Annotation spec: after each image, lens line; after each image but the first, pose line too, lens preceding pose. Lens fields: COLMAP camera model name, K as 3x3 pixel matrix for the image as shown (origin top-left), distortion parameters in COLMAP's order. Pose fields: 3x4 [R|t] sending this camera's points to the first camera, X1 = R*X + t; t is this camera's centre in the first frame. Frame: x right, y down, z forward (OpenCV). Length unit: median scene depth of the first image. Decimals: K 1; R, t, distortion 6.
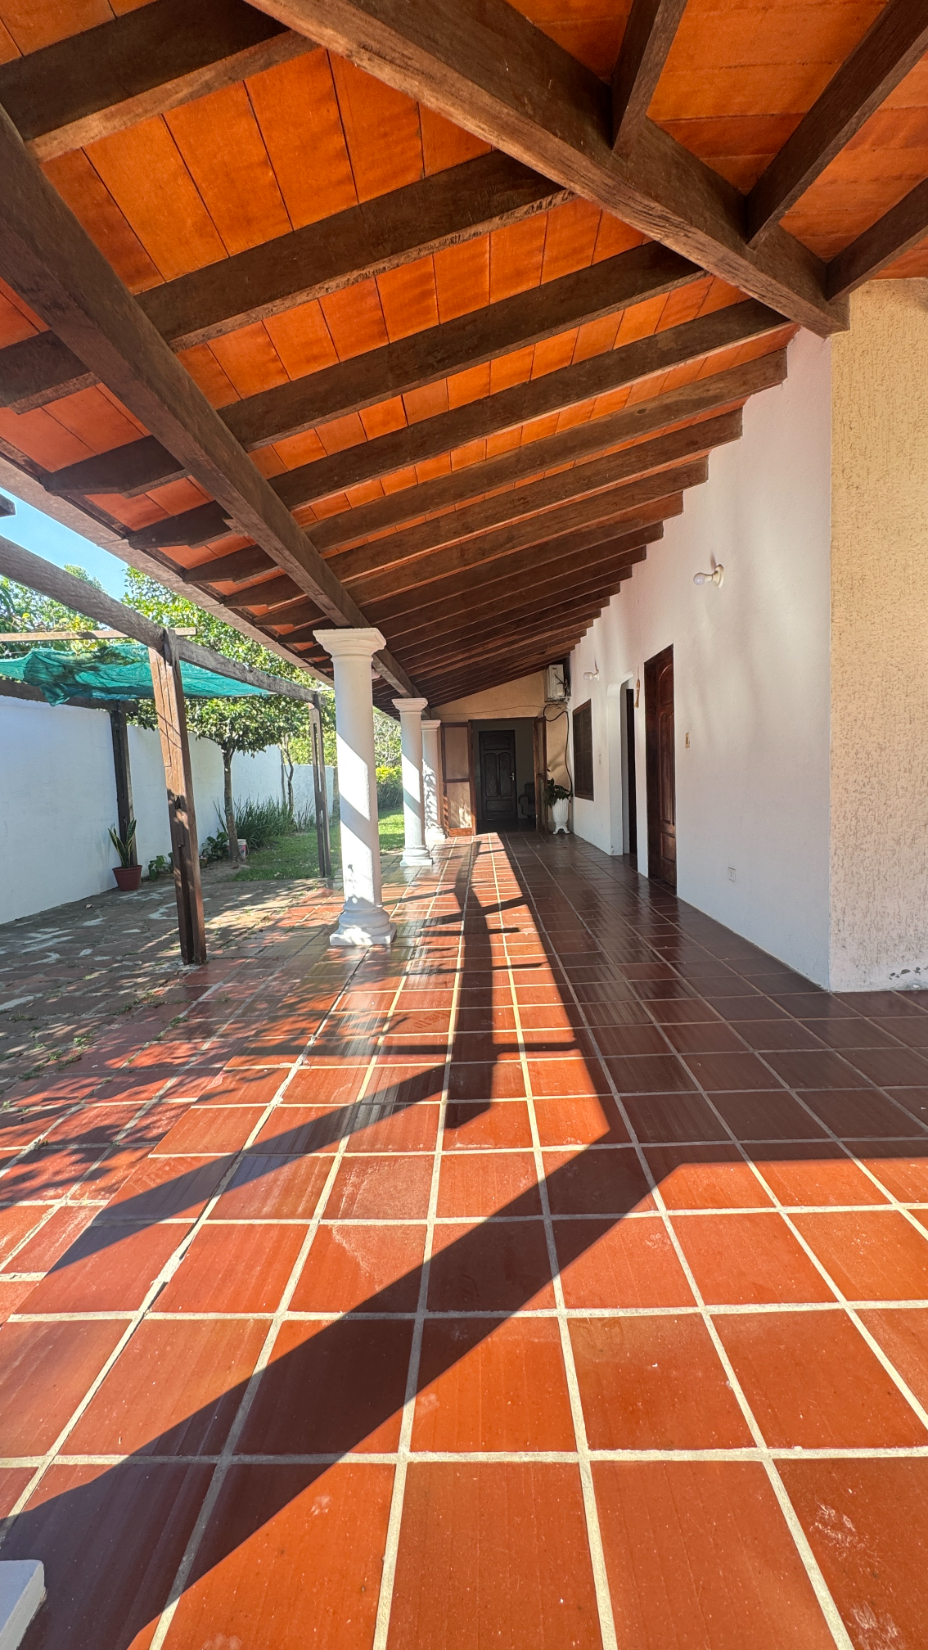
lens RADIAL K [[659.3, 0, 464.9], [0, 659.3, 825.5], [0, 0, 1]] dist [-0.002023, 0.000006]
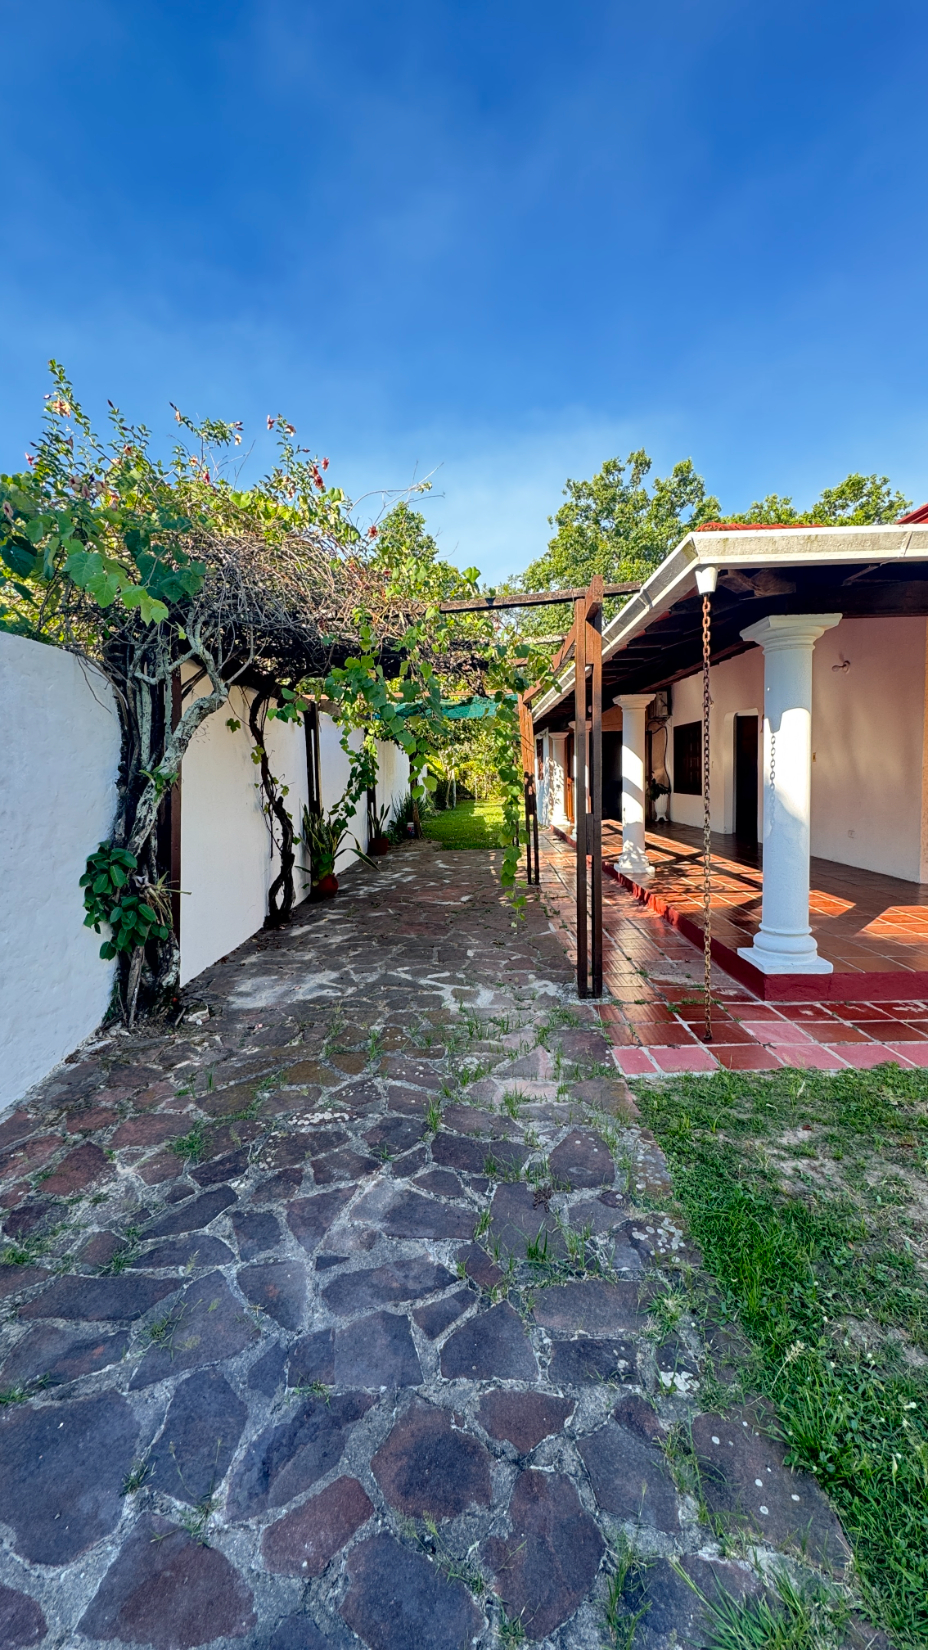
lens RADIAL K [[659.3, 0, 465.4], [0, 659.3, 822.9], [0, 0, 1]] dist [-0.002023, 0.000006]
pose [[0.999927, 0.011608, 0.003440, -0.711574], [-0.011606, 0.999932, -0.000732, 0.062264], [-0.003449, 0.000692, 0.999994, -0.858979]]
